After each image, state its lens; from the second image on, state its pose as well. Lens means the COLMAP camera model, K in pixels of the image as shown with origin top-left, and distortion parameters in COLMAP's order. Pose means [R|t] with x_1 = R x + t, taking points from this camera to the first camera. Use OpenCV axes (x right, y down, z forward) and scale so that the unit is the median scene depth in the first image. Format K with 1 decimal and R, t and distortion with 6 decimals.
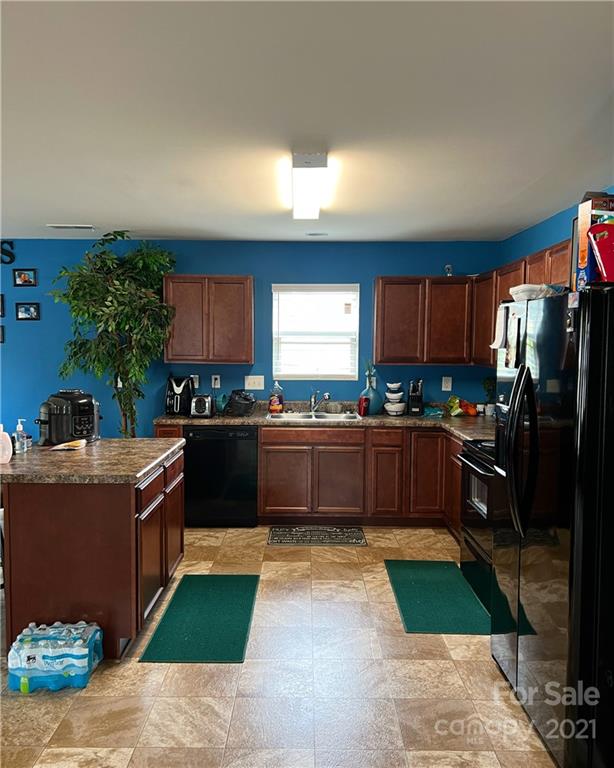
lens RADIAL K [[611.3, 0, 307.0], [0, 611.3, 384.0], [0, 0, 1]] dist [0.012835, -0.008529]
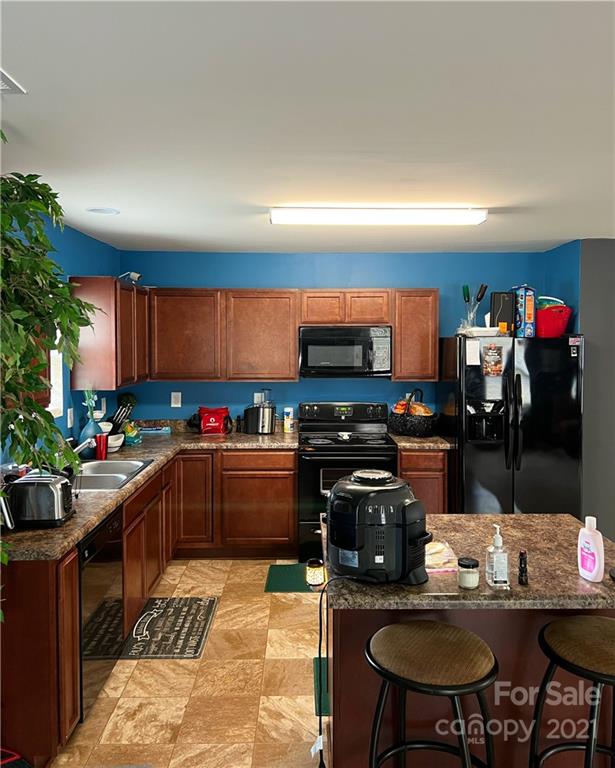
lens RADIAL K [[611.3, 0, 307.5], [0, 611.3, 384.0], [0, 0, 1]] dist [0.012835, -0.008529]
pose [[-0.000199, -0.087308, 0.996181, -0.755905], [0.066897, 0.993949, 0.087126, -0.107755], [-0.997760, 0.066659, 0.005643, 0.861777]]
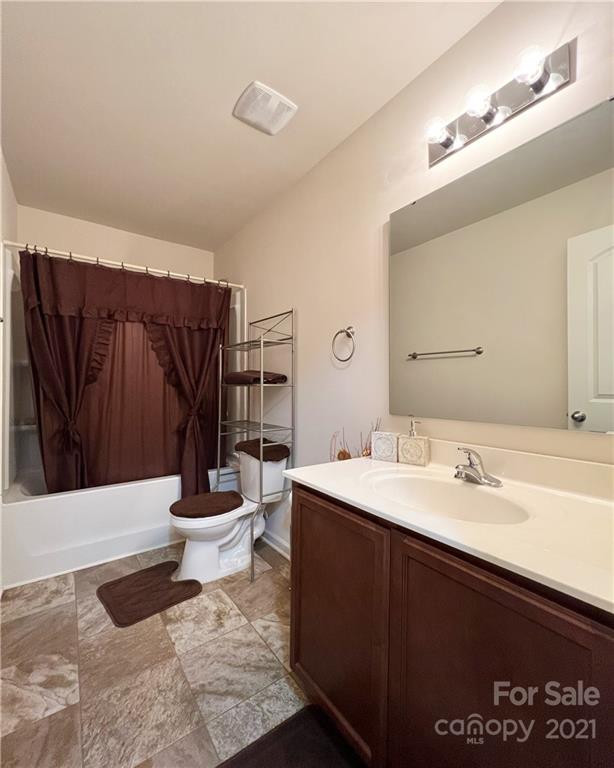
lens RADIAL K [[324.6, 0, 307.0], [0, 324.6, 384.0], [0, 0, 1]] dist [-0.001151, 0.000163]
pose [[0.590198, -0.010931, -0.807185, 0.173890], [-0.050597, 0.997441, -0.050503, 0.024517], [0.805672, 0.070648, 0.588134, 0.912820]]
